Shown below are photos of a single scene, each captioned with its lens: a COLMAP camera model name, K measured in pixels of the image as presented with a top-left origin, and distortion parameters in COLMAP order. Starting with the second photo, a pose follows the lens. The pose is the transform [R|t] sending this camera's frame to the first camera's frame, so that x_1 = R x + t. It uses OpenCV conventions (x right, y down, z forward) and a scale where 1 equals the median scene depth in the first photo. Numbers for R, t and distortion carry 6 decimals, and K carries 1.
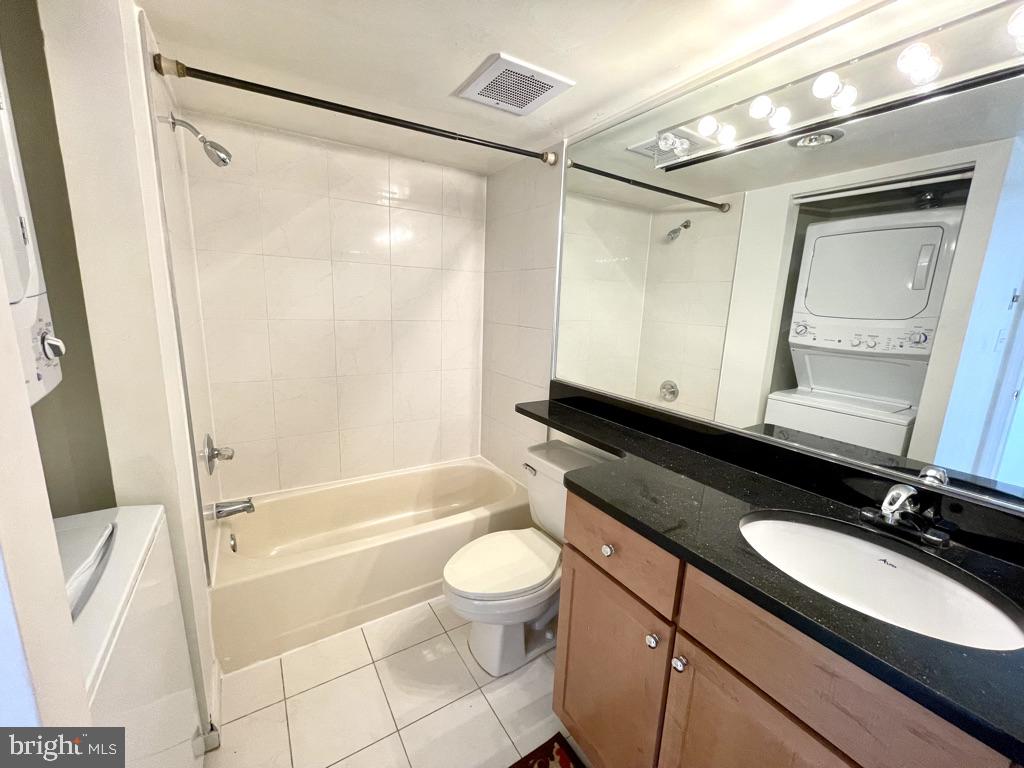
lens RADIAL K [[412.9, 0, 508.9], [0, 412.9, 383.0], [0, 0, 1]] dist [-0.004549, 0.000027]
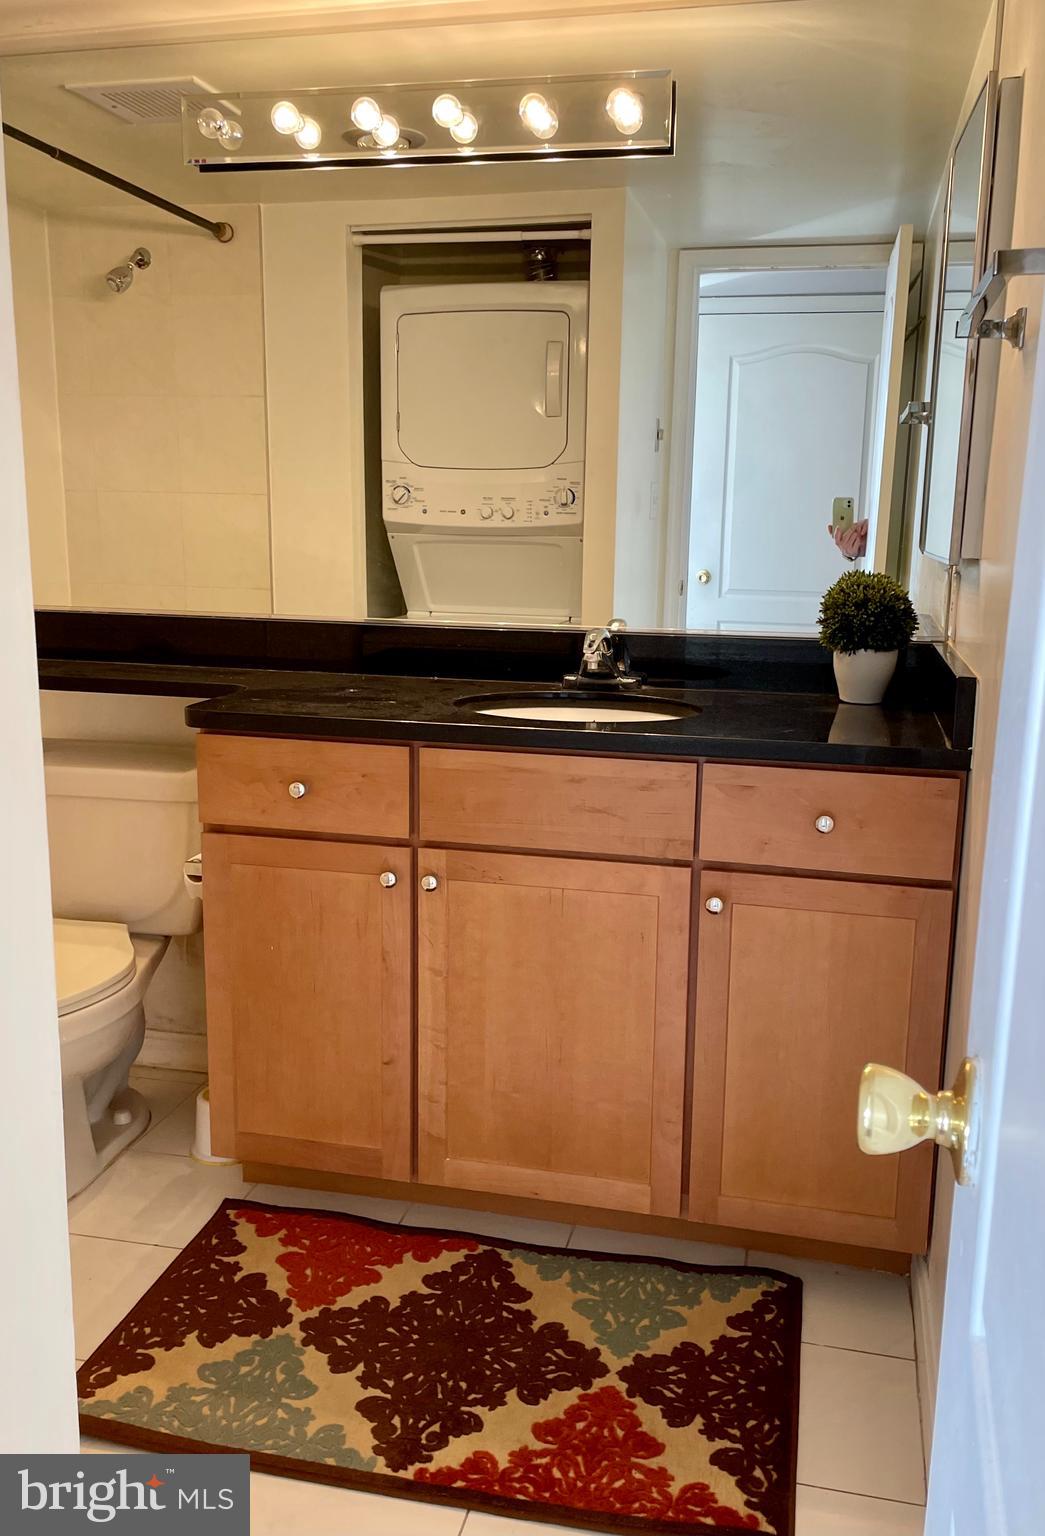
lens RADIAL K [[1288.3, 0, 526.7], [0, 1288.3, 770.7], [0, 0, 1]] dist [0.052160, -0.007213]
pose [[0.715613, -0.164487, 0.678853, -0.434178], [0.145887, 0.985640, 0.085035, 0.125162], [-0.683092, 0.038184, 0.729333, -0.362558]]
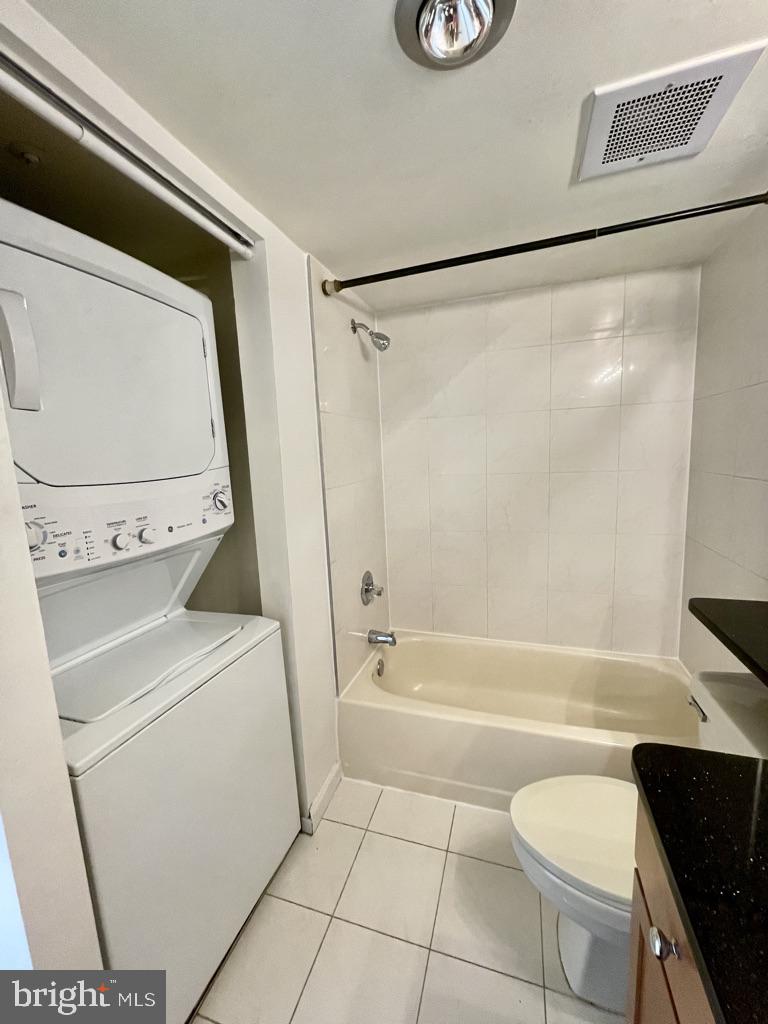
lens RADIAL K [[412.9, 0, 384.6], [0, 412.9, 512.3], [0, 0, 1]] dist [-0.004549, 0.000027]
pose [[0.638005, 0.044572, -0.768741, 0.187168], [-0.082220, 0.996559, -0.010457, -0.033417], [0.765630, 0.069877, 0.639475, 0.199377]]
